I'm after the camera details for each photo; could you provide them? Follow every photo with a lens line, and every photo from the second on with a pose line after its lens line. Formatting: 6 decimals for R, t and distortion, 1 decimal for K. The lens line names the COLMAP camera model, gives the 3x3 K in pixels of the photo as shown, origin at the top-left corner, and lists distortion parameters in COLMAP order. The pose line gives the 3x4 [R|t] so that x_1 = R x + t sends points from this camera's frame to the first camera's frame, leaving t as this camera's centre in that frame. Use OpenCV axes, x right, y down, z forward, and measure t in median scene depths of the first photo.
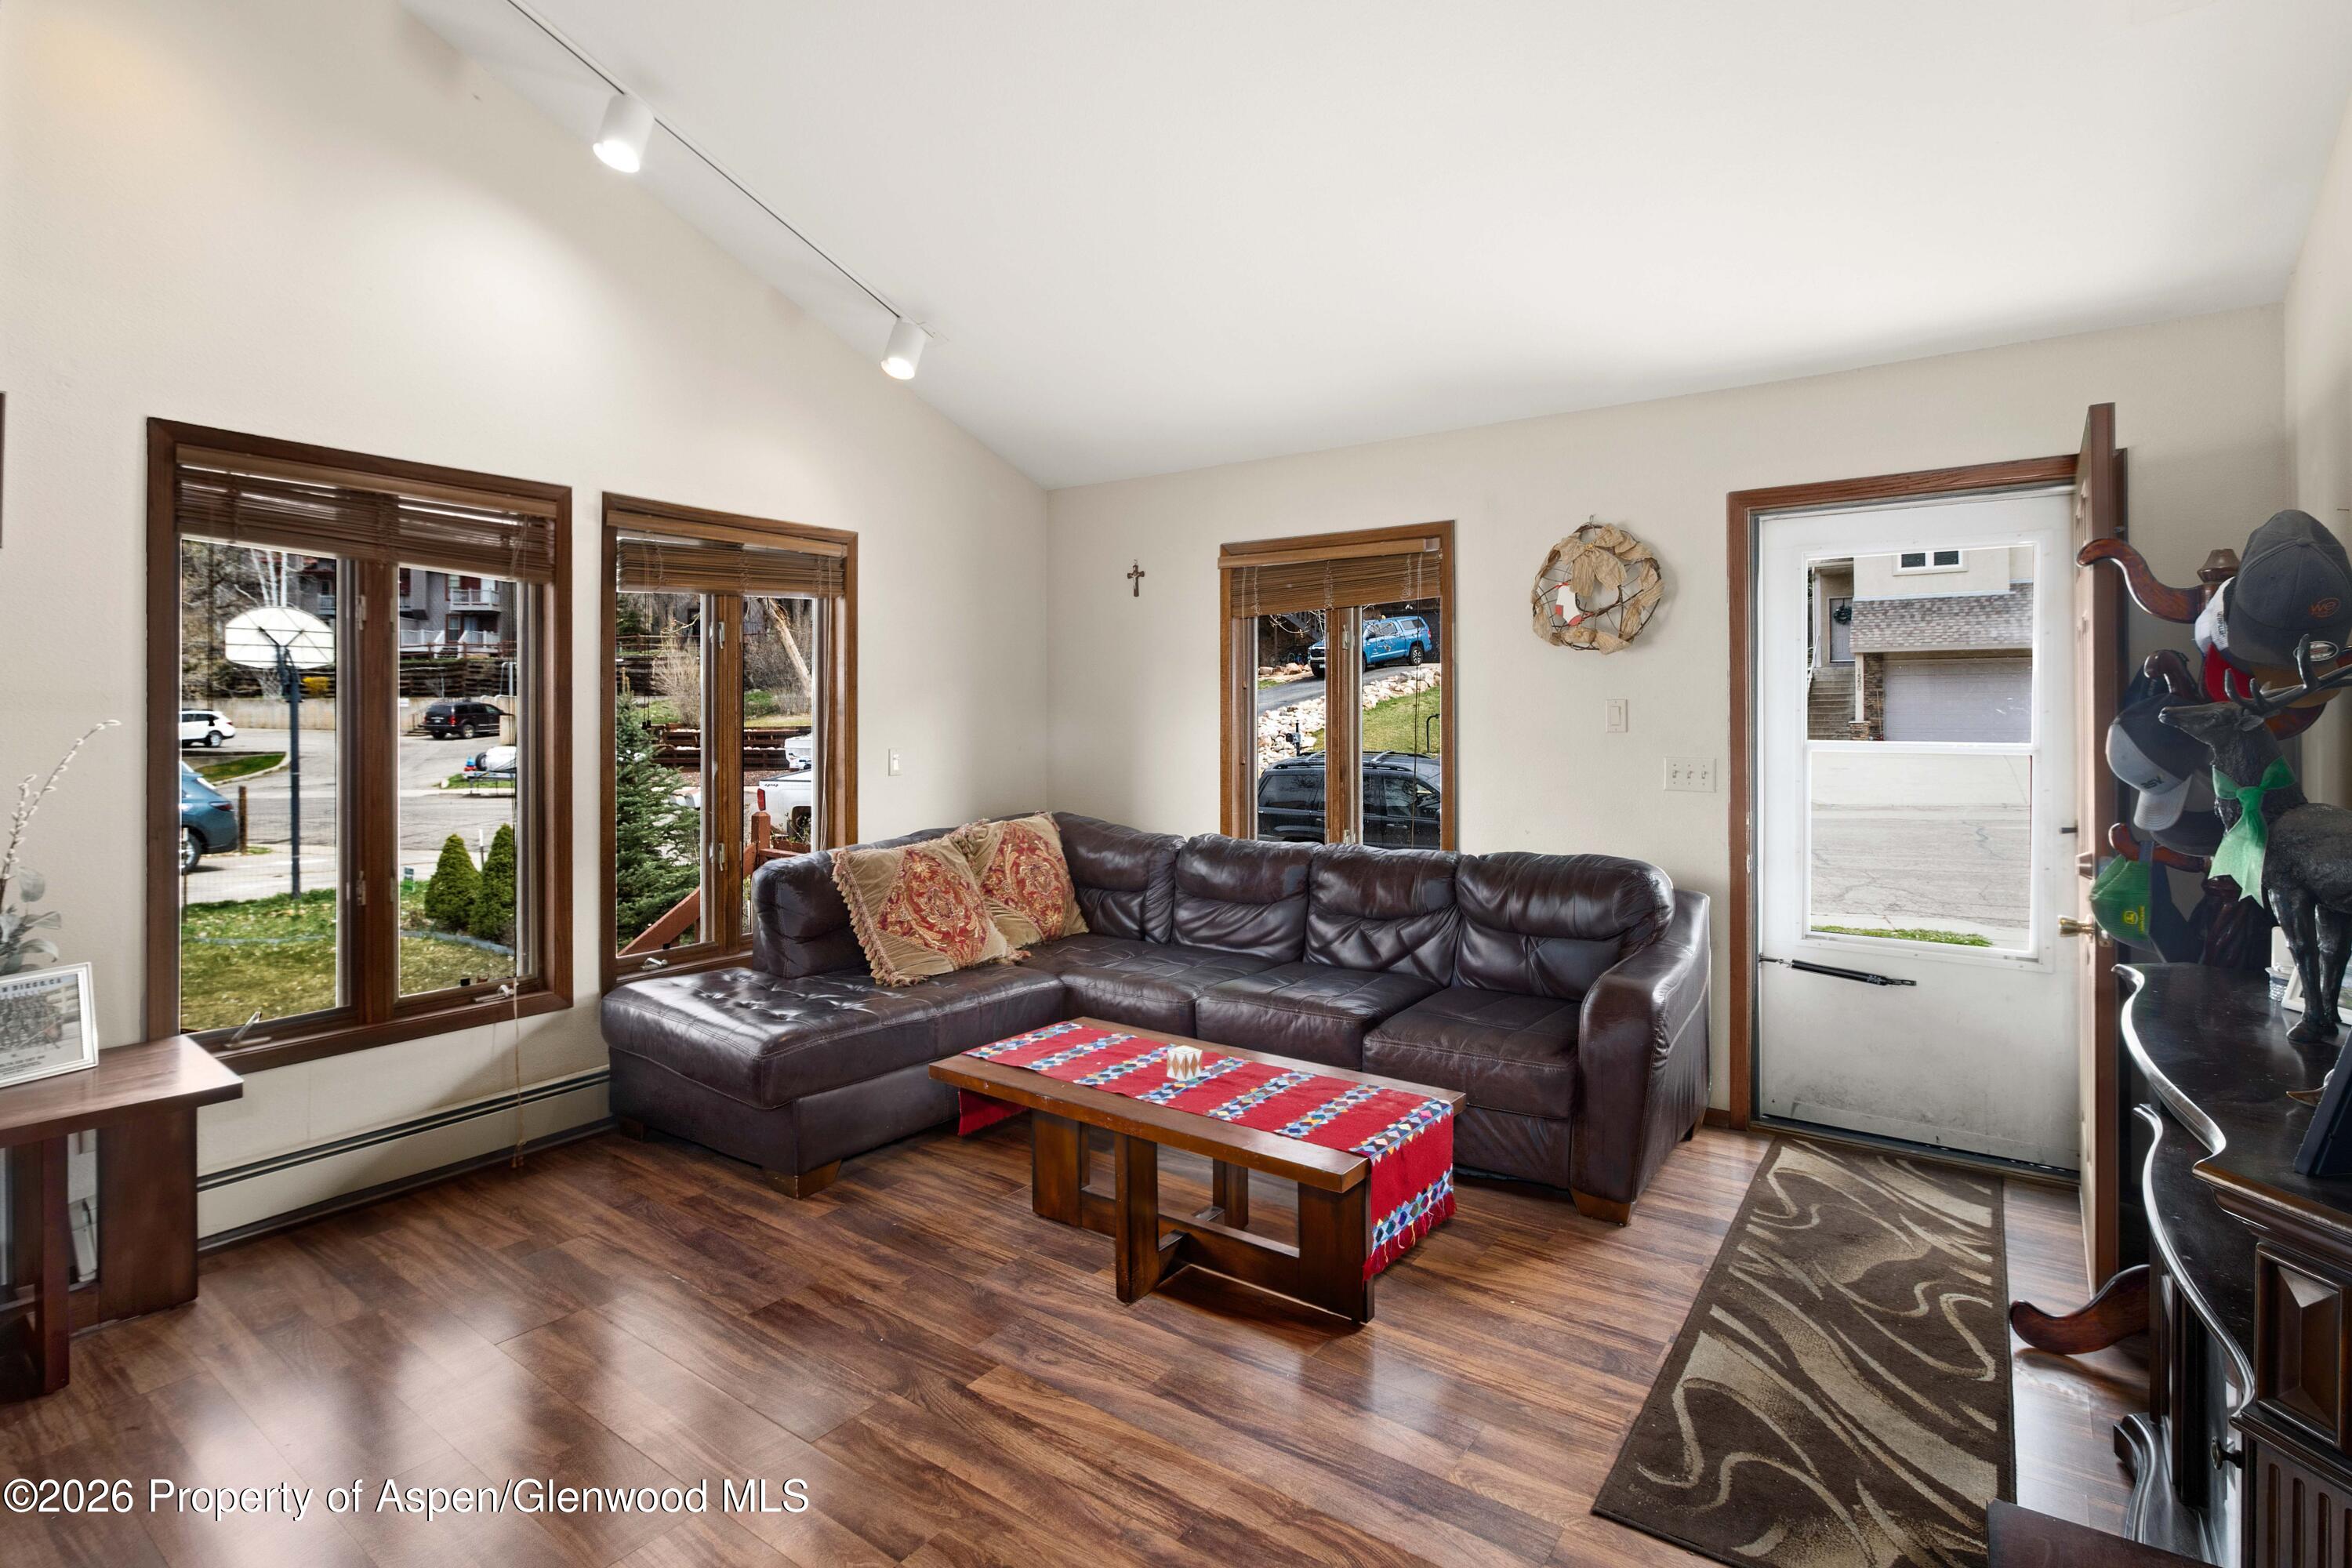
lens RADIAL K [[1139.5, 0, 1161.0], [0, 1139.5, 676.2], [0, 0, 1]] dist [-0.005128, -0.000286]
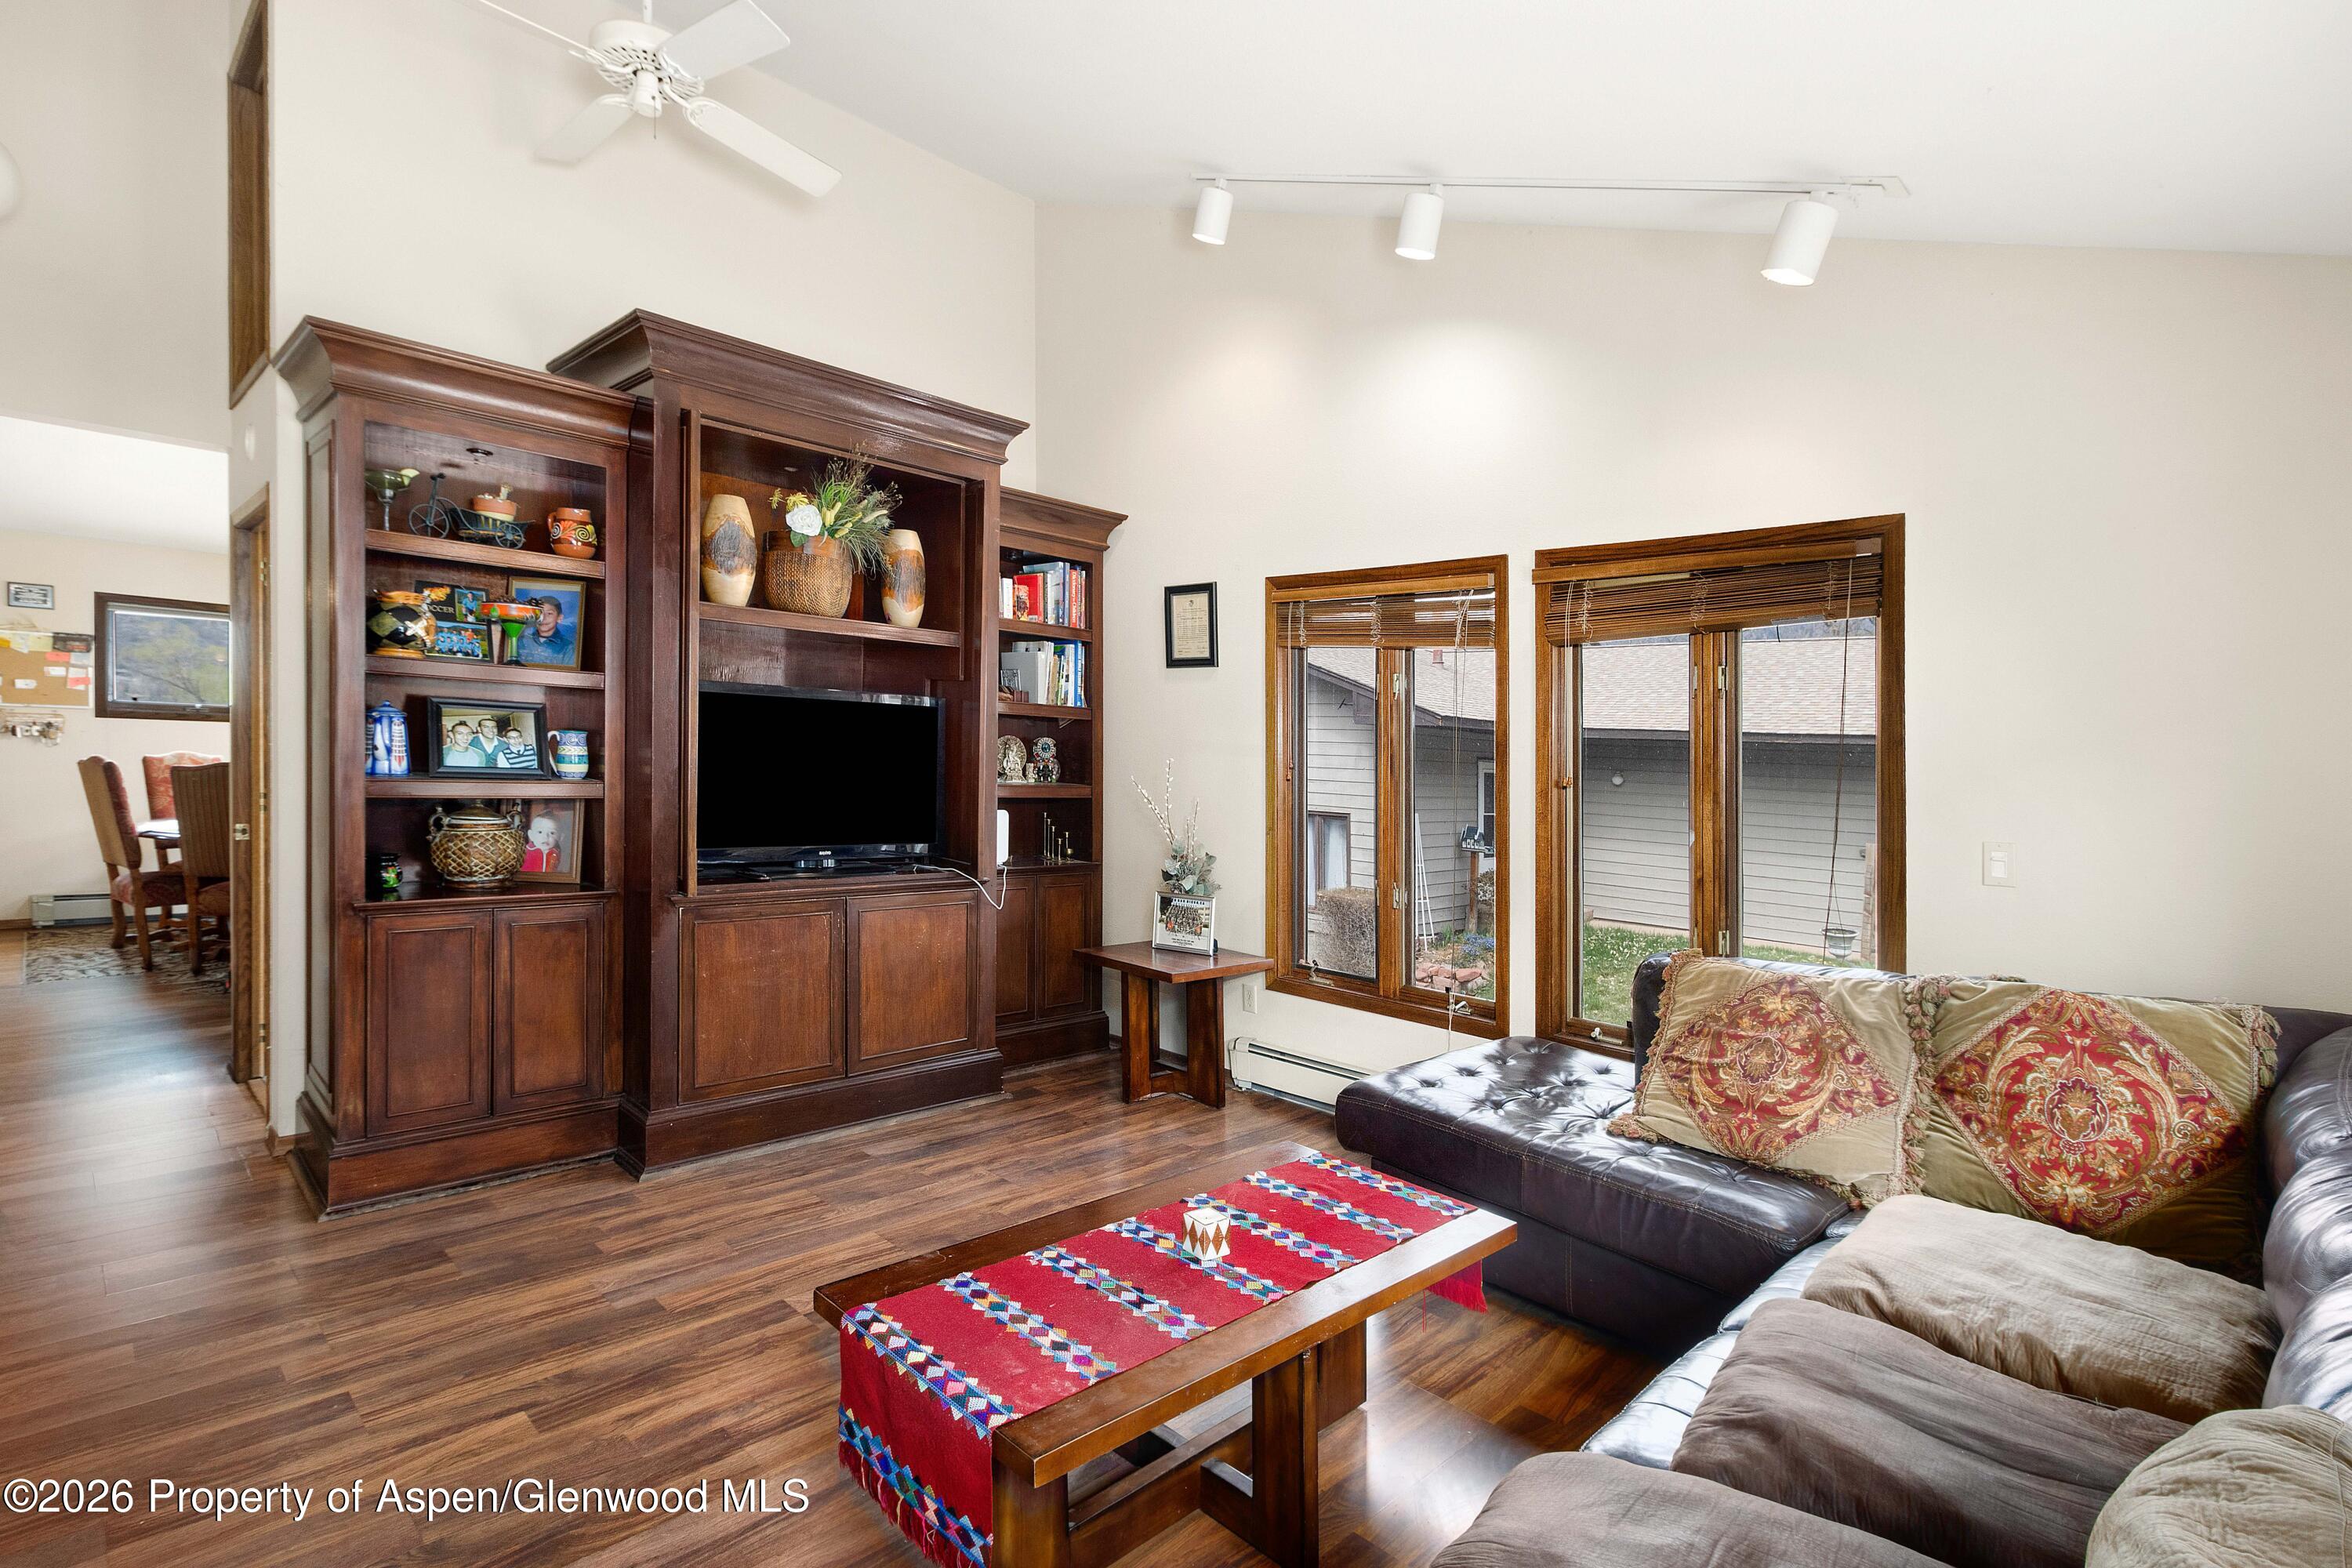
lens RADIAL K [[1139.5, 0, 1172.5], [0, 1139.5, 773.3], [0, 0, 1]] dist [-0.005128, -0.000286]
pose [[-0.140318, 0.011436, -0.990040, 0.771030], [-0.005920, 0.999906, 0.012389, 0.036381], [0.990089, 0.007599, -0.140237, 1.117189]]
